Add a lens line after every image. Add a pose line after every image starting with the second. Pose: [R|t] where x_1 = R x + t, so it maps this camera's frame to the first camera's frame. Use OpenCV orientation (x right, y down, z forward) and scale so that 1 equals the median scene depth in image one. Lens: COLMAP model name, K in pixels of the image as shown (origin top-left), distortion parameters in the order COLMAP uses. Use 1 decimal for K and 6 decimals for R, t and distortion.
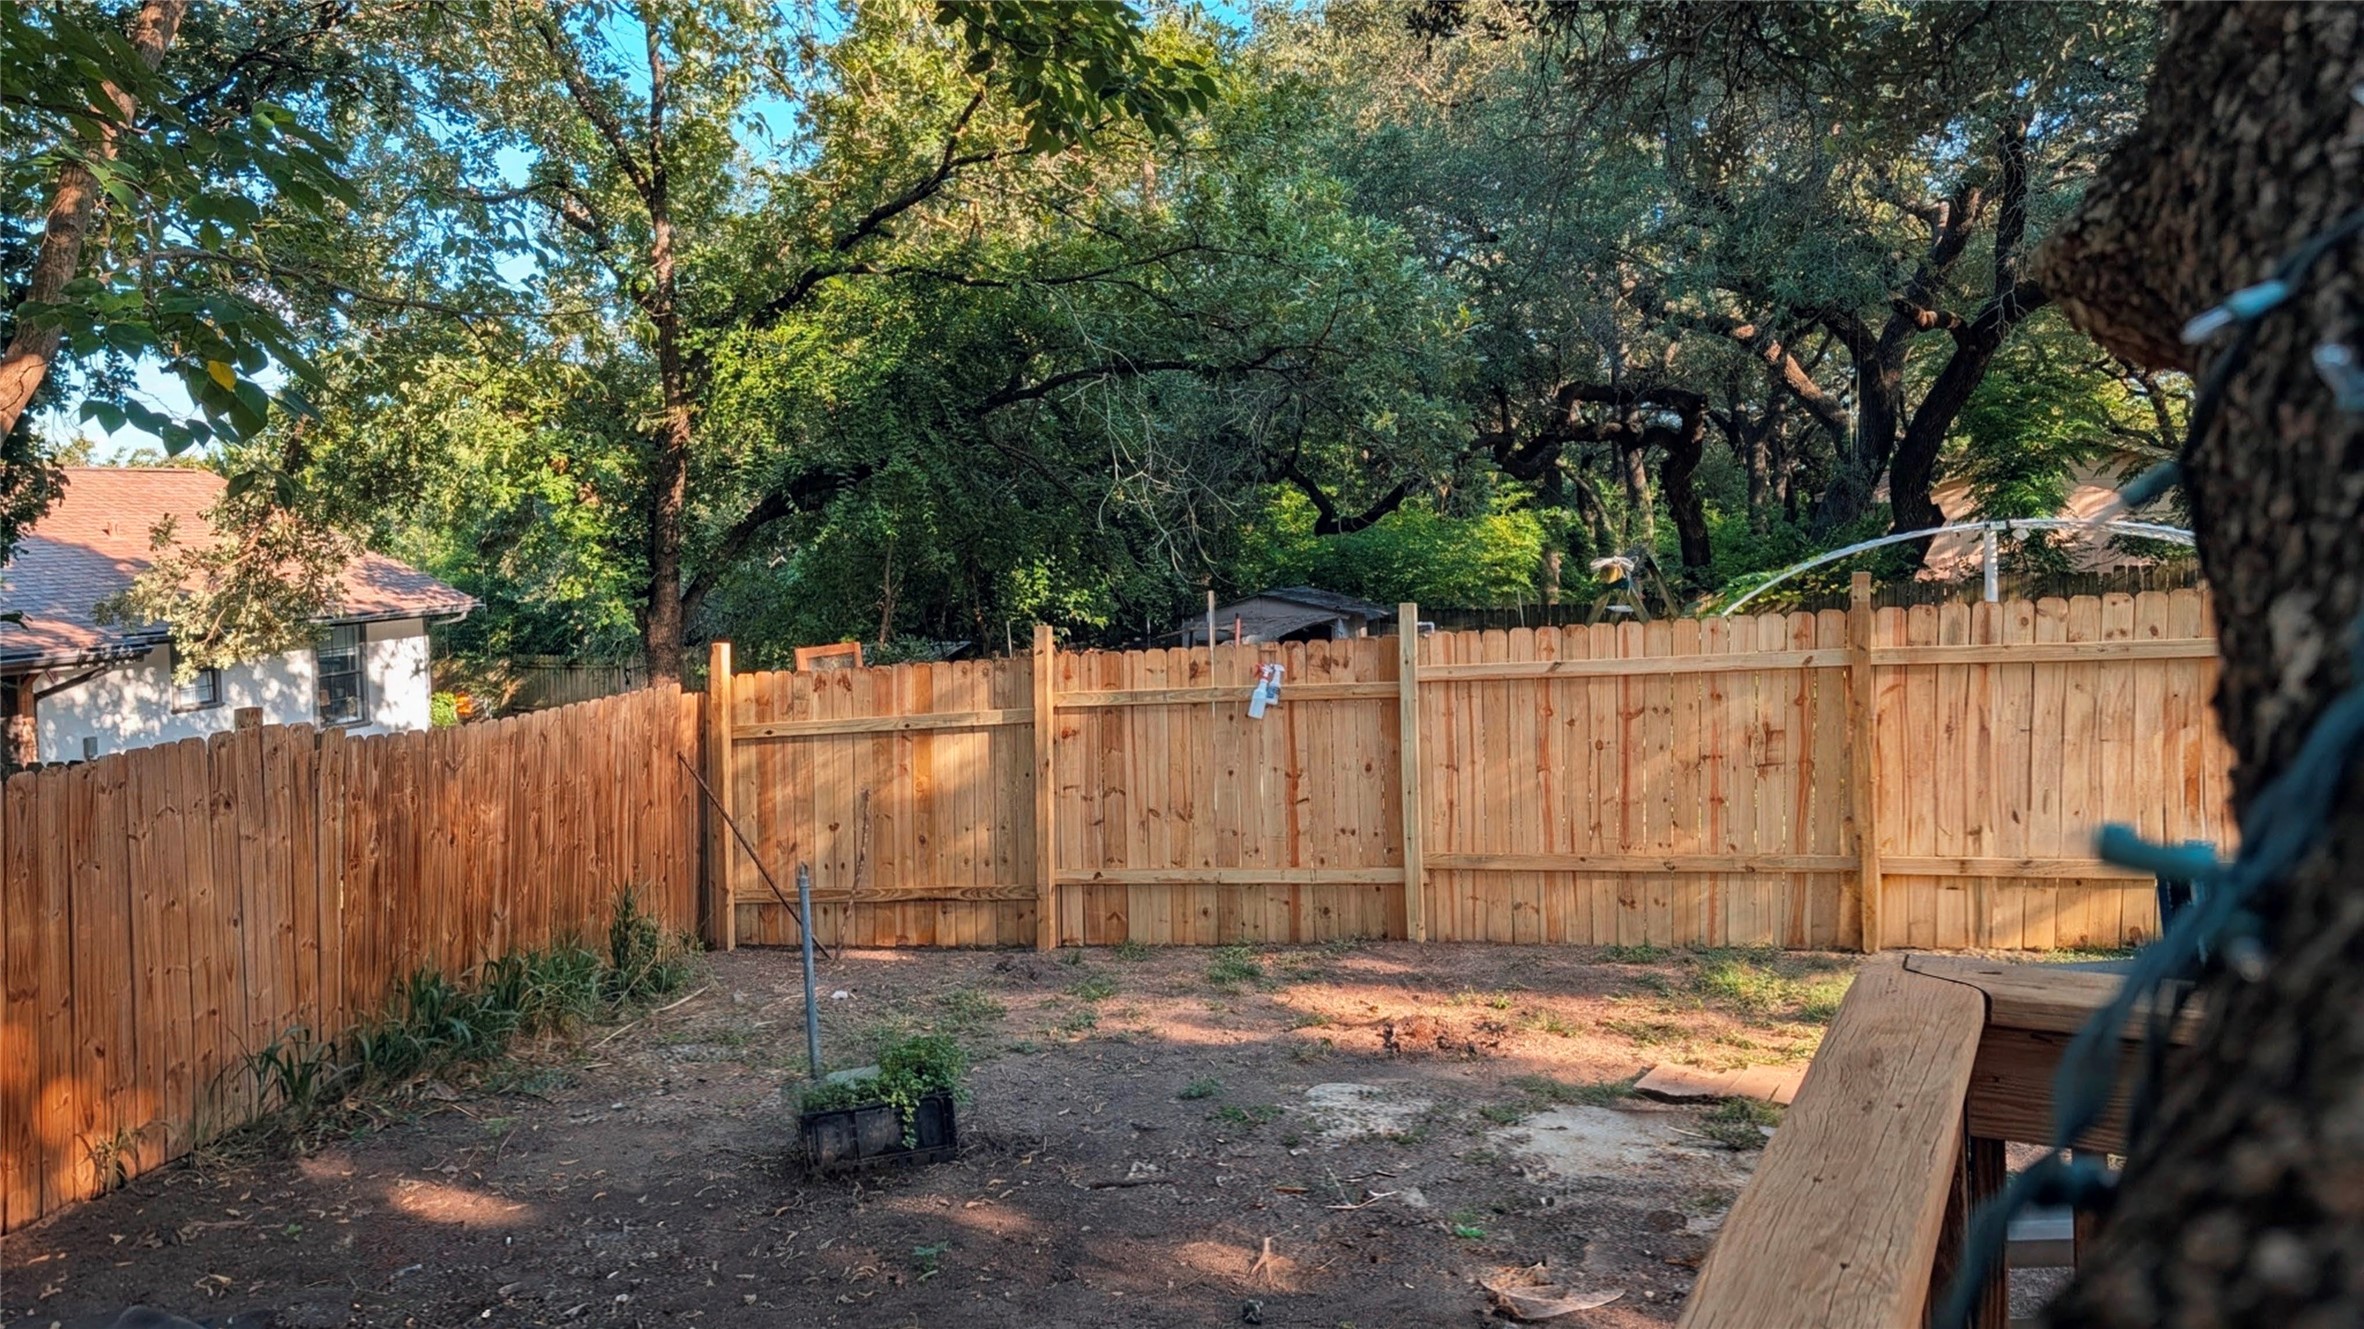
lens RADIAL K [[1719.3, 0, 1139.6], [0, 1719.3, 572.3], [0, 0, 1]] dist [0.112095, -0.002090]
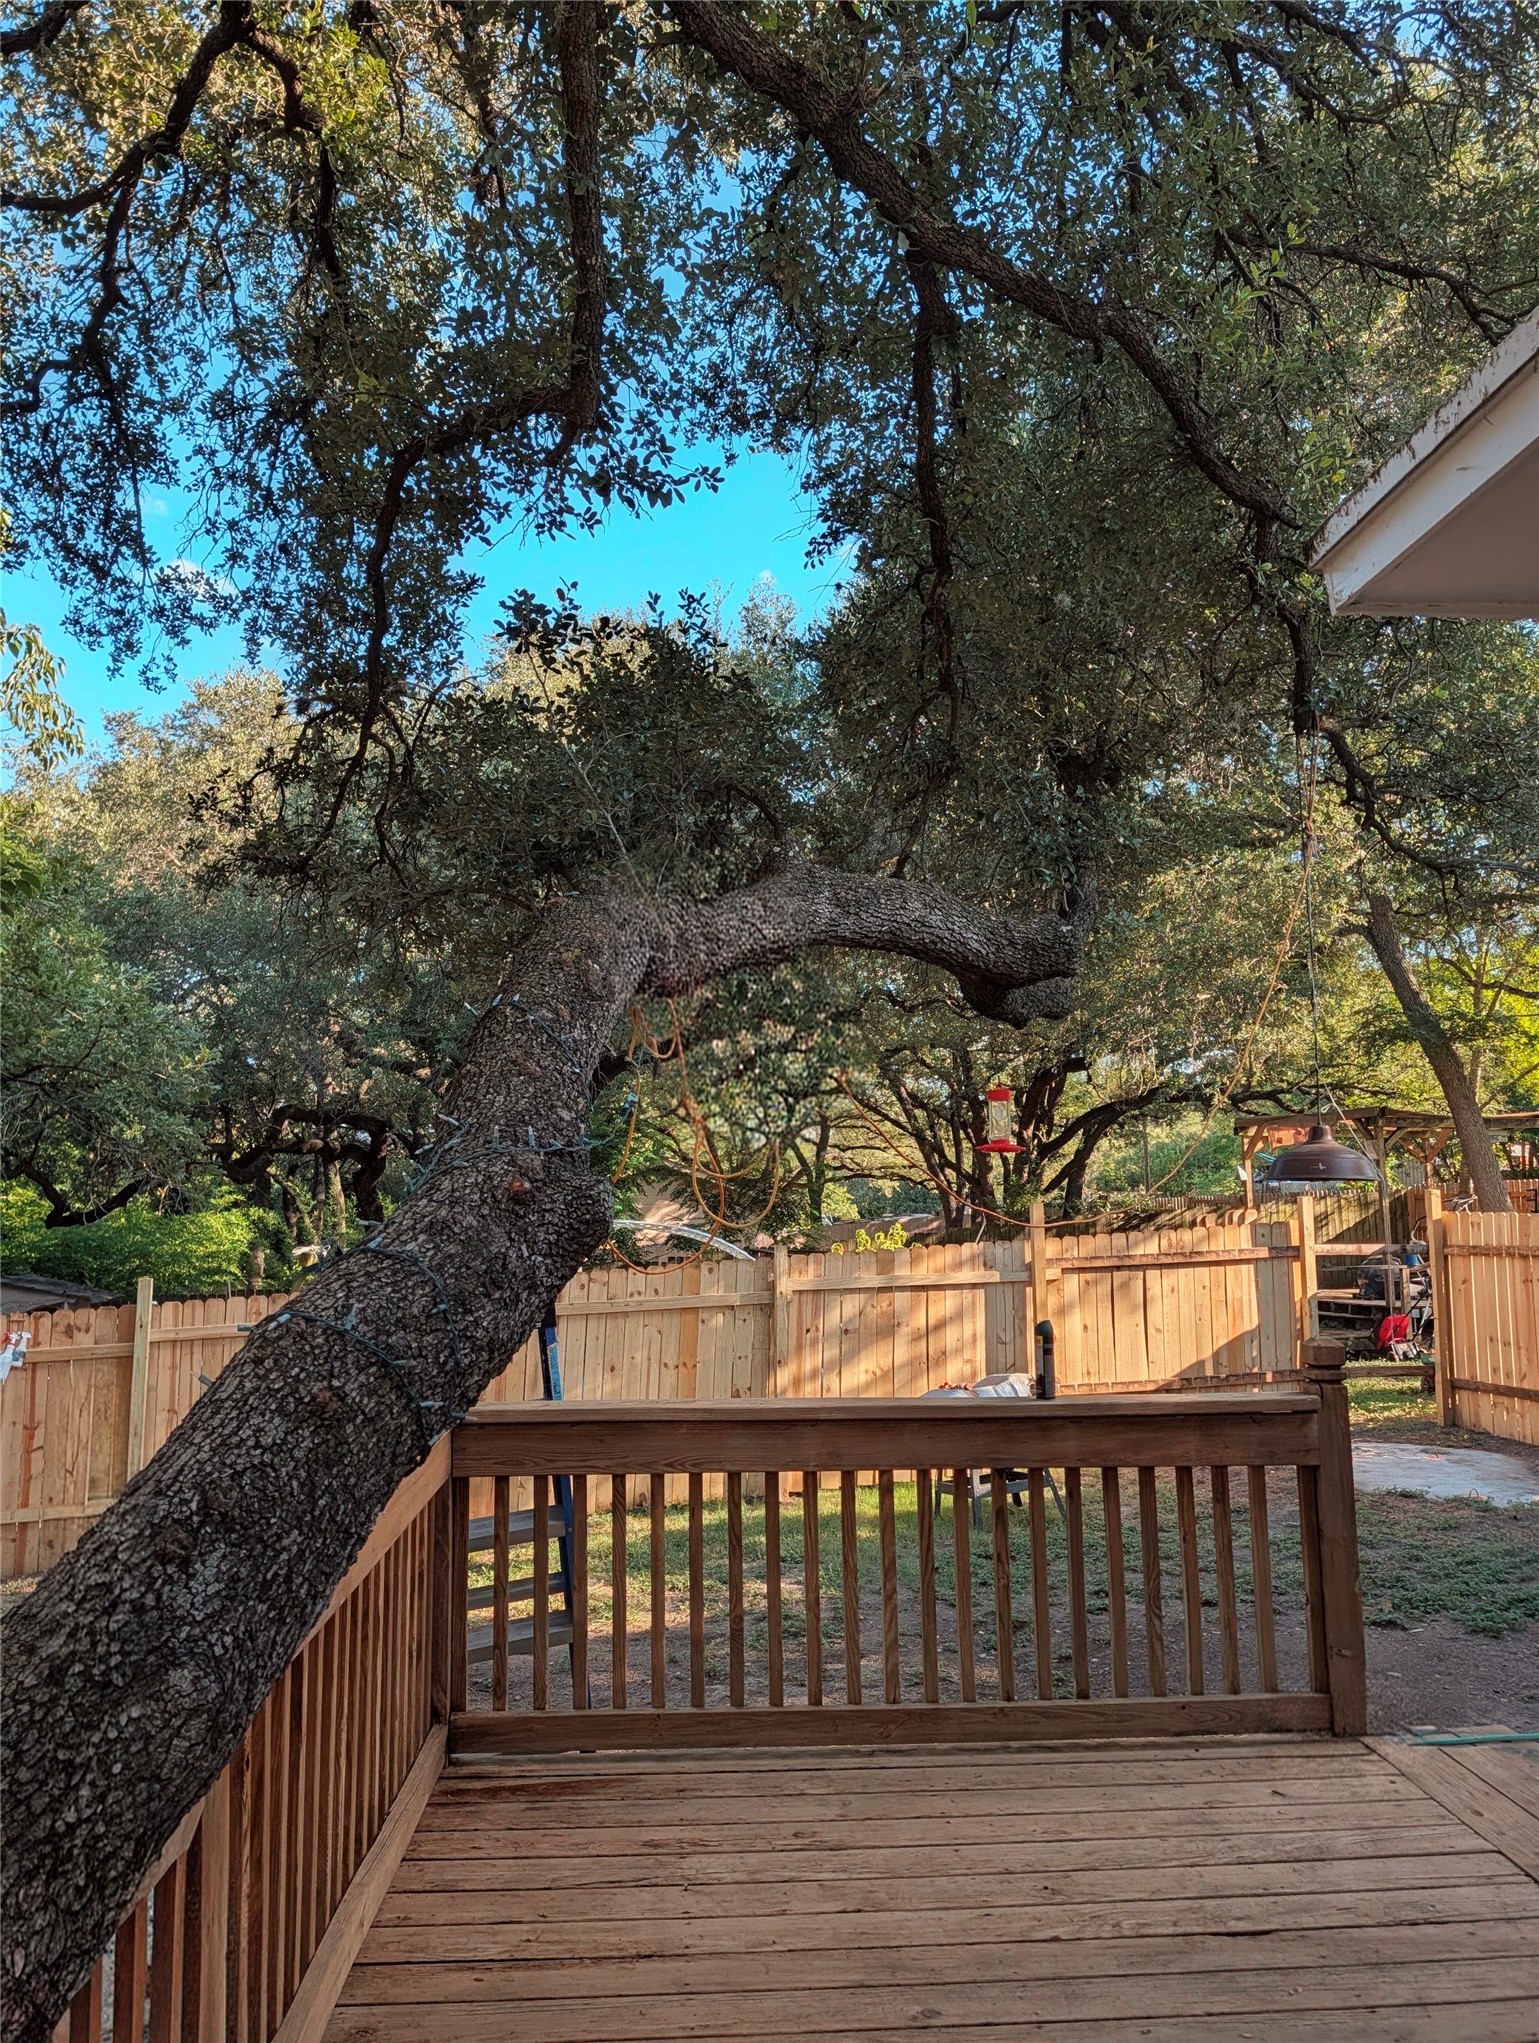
lens RADIAL K [[1506.1, 0, 768.2], [0, 1506.1, 996.6], [0, 0, 1]] dist [0.042381, -0.037387]
pose [[0.849030, 0.094660, 0.519795, -0.036809], [-0.000736, 0.984030, -0.177999, 0.008353], [-0.528344, 0.150744, 0.835541, -0.134072]]
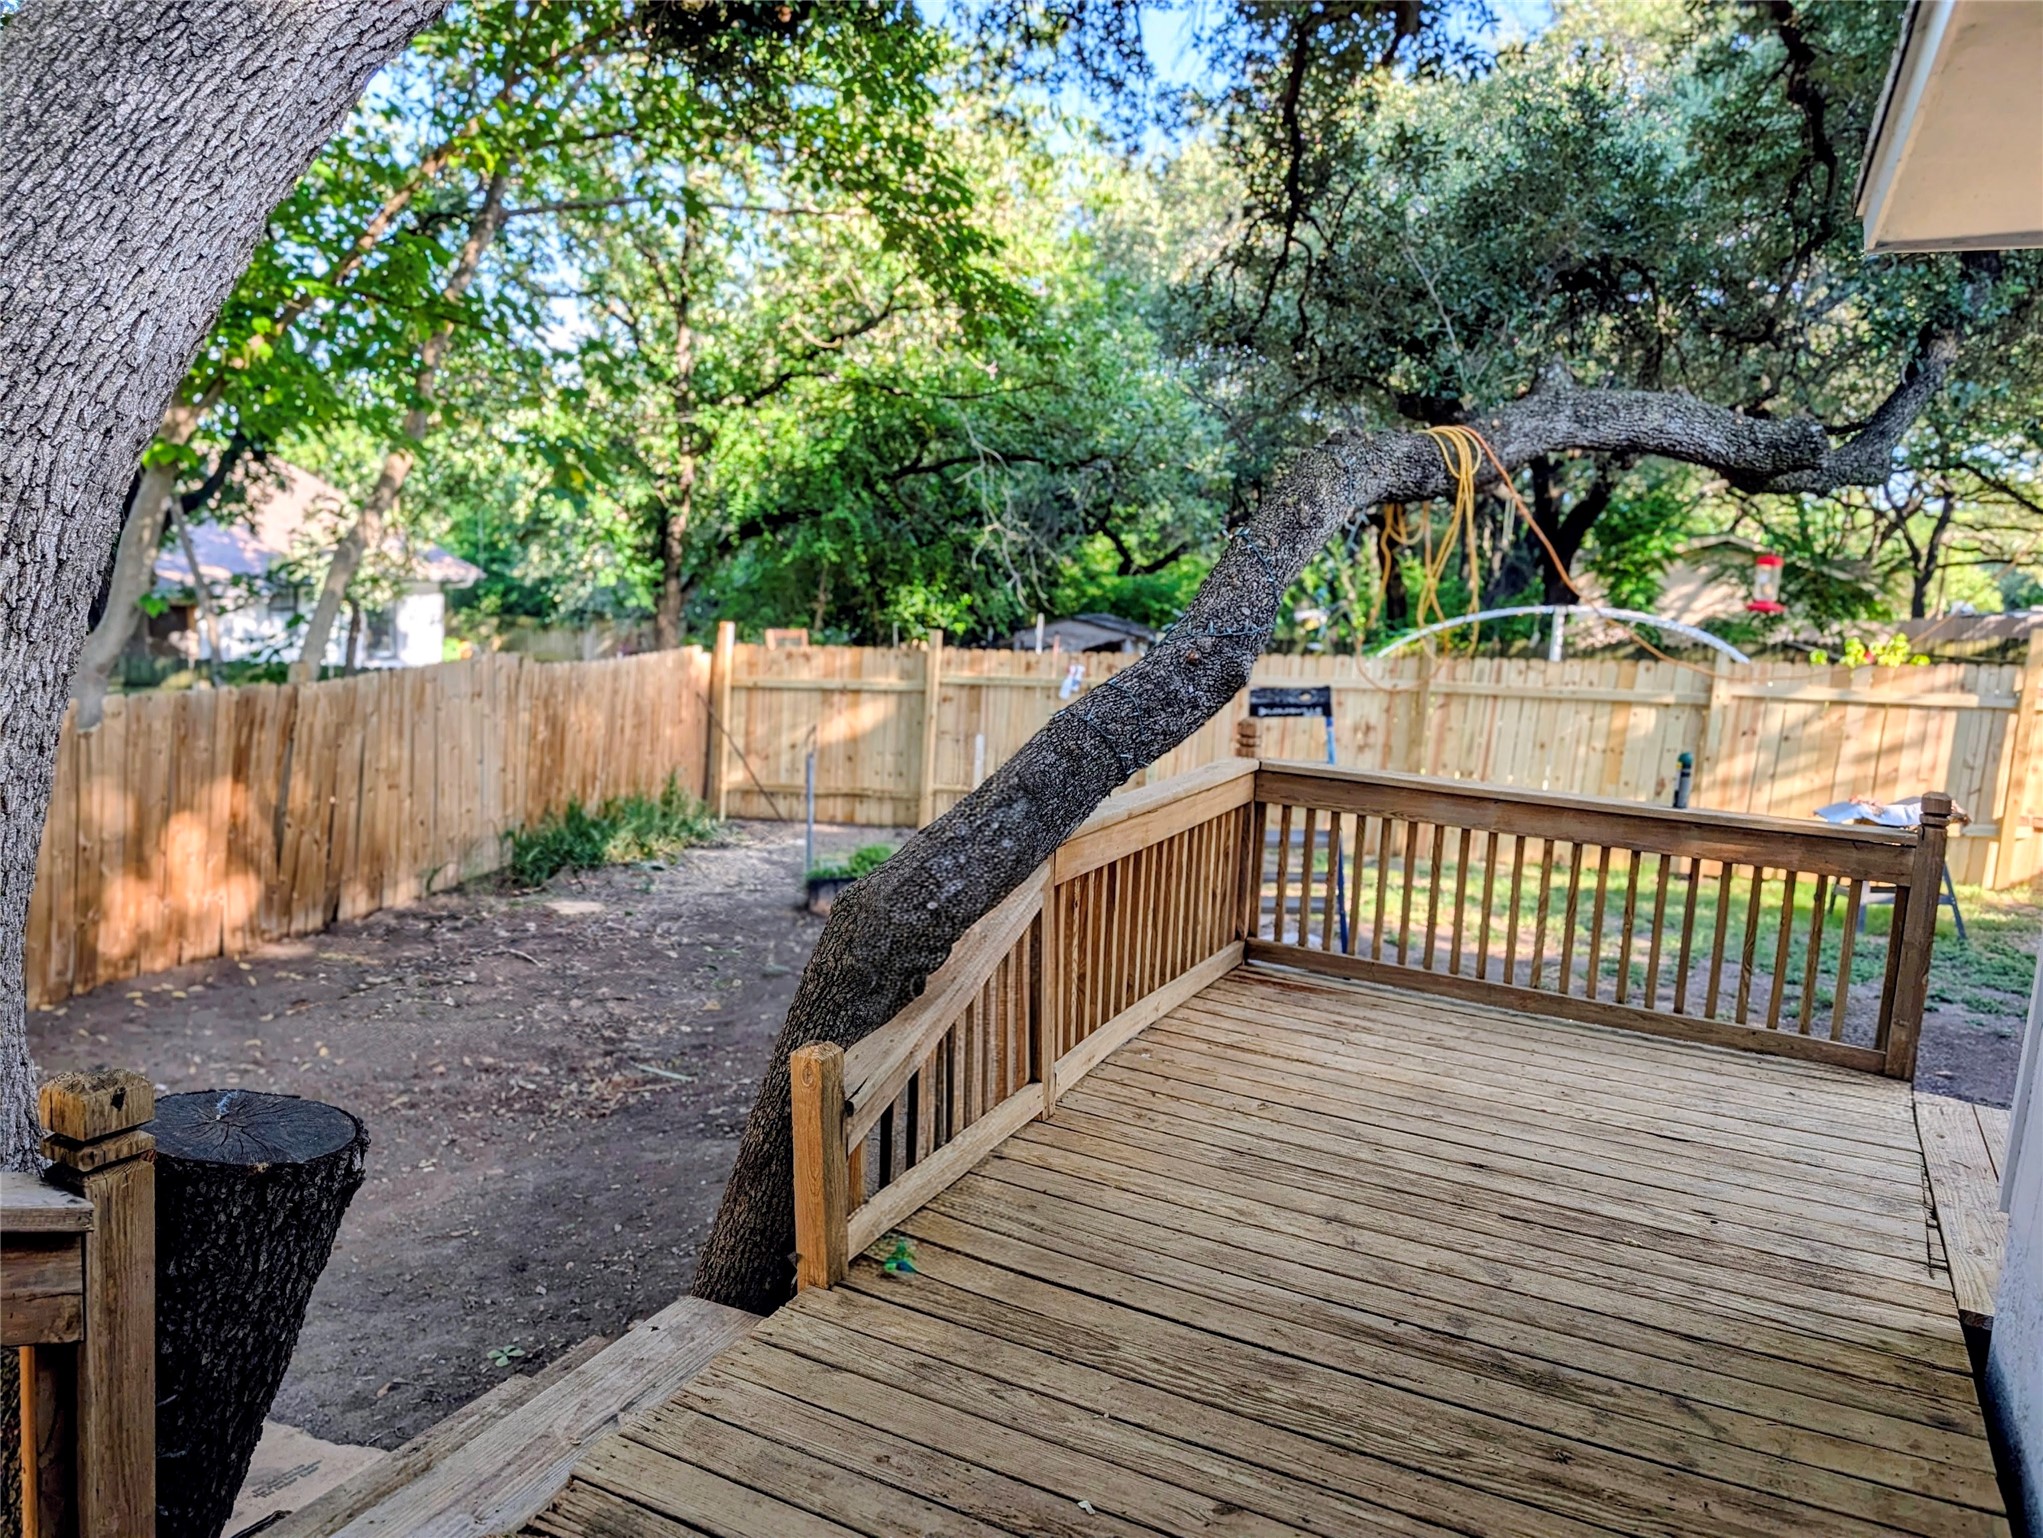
lens RADIAL K [[1512.1, 0, 1014.0], [0, 1512.1, 763.7], [0, 0, 1]] dist [0.045968, -0.044862]
pose [[0.996343, 0.075136, 0.040676, -0.023381], [-0.079418, 0.989998, 0.116605, -0.010836], [-0.031508, -0.119409, 0.992345, -0.289852]]
